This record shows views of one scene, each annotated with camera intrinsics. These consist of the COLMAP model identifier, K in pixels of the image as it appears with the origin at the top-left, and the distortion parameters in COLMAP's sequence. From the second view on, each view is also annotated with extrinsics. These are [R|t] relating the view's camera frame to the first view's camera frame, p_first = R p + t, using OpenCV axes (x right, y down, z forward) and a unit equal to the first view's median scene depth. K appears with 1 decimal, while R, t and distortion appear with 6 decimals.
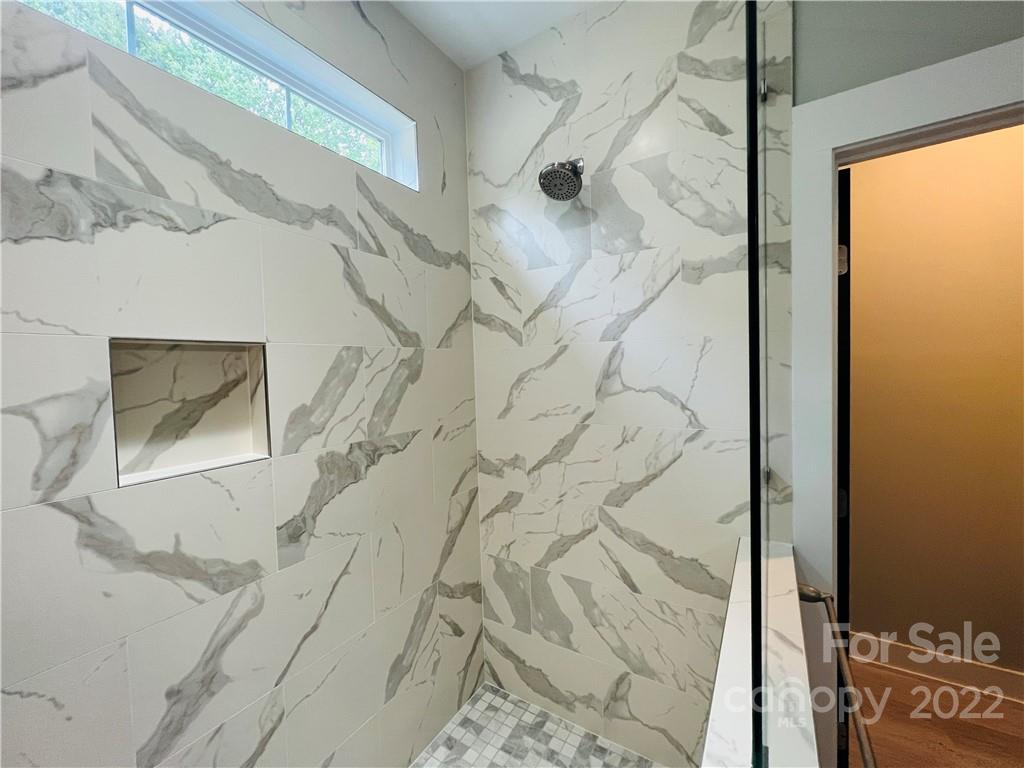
lens RADIAL K [[411.5, 0, 508.3], [0, 411.5, 384.3], [0, 0, 1]] dist [-0.002536, 0.000552]
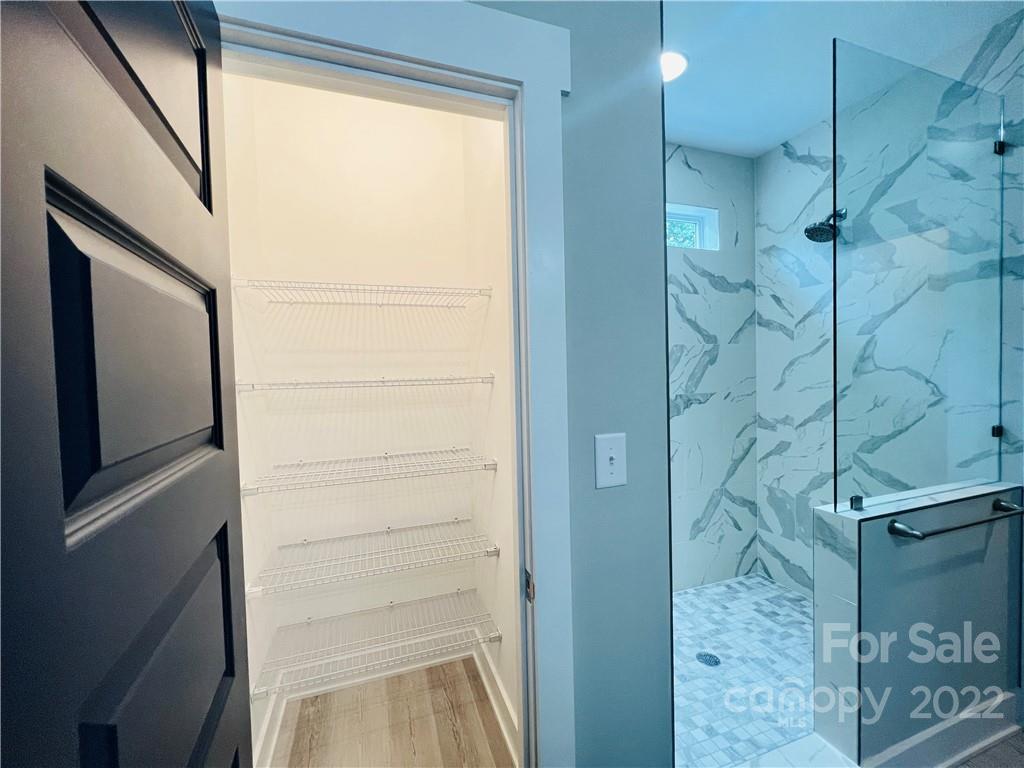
lens RADIAL K [[411.4, 0, 504.9], [0, 411.4, 385.1], [0, 0, 1]] dist [-0.002775, 0.000776]
pose [[0.780717, 0.029470, -0.624190, 0.172504], [-0.024316, 0.999564, 0.016779, 0.076249], [0.624412, 0.002078, 0.781093, -0.905110]]
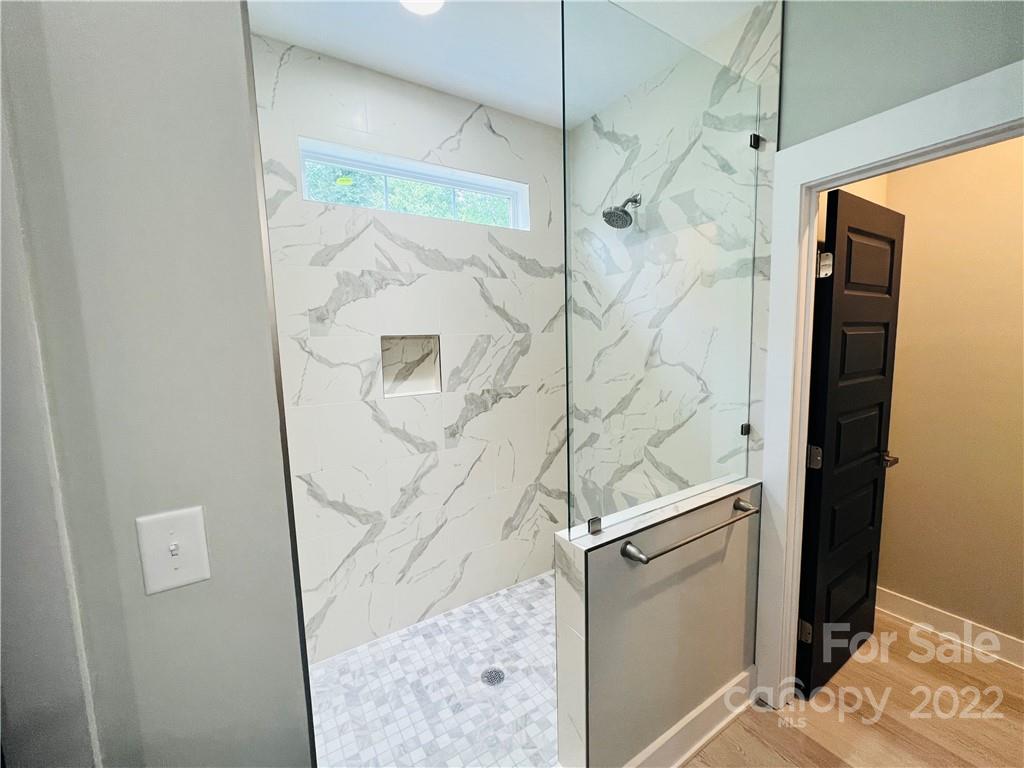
lens RADIAL K [[411.5, 0, 508.3], [0, 411.5, 384.3], [0, 0, 1]] dist [-0.002536, 0.000552]
pose [[0.901598, 0.051709, -0.429472, 0.423892], [-0.017207, 0.996331, 0.083837, -0.026081], [0.432232, -0.068198, 0.899180, -0.486436]]
